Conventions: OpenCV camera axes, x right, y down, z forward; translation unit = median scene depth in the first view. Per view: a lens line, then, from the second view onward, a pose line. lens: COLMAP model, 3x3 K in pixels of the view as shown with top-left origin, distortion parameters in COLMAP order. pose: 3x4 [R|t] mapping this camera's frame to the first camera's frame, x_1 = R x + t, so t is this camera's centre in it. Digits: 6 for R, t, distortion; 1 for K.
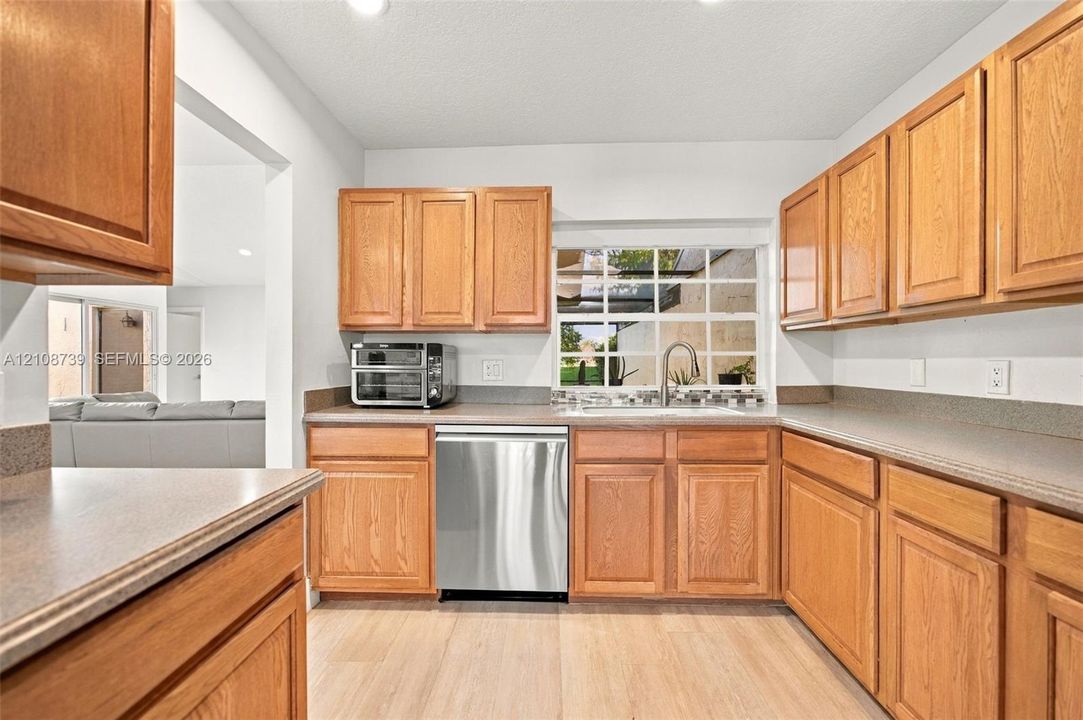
lens RADIAL K [[478.5, 0, 540.9], [0, 478.5, 362.1], [0, 0, 1]] dist [-0.014977, 0.000162]
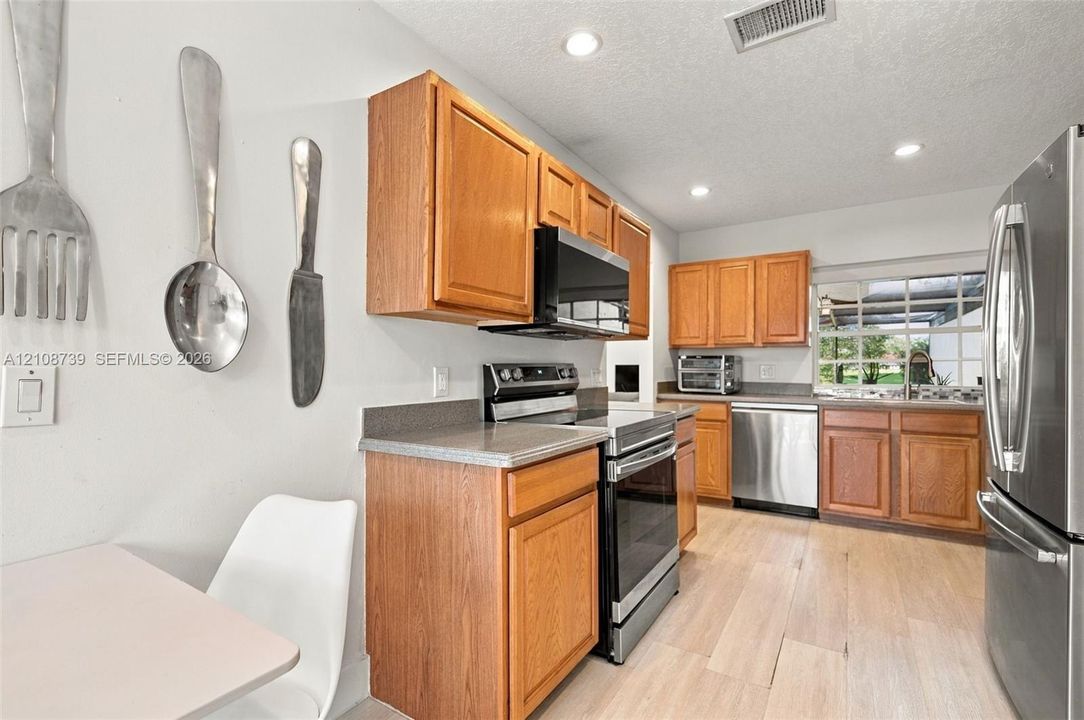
lens RADIAL K [[478.9, 0, 541.7], [0, 478.9, 365.7], [0, 0, 1]] dist [-0.014977, 0.000162]
pose [[0.856325, -0.001898, -0.516434, 0.081312], [0.000069, 0.999994, -0.003561, 0.003281], [0.516438, 0.003014, 0.856319, -0.790231]]
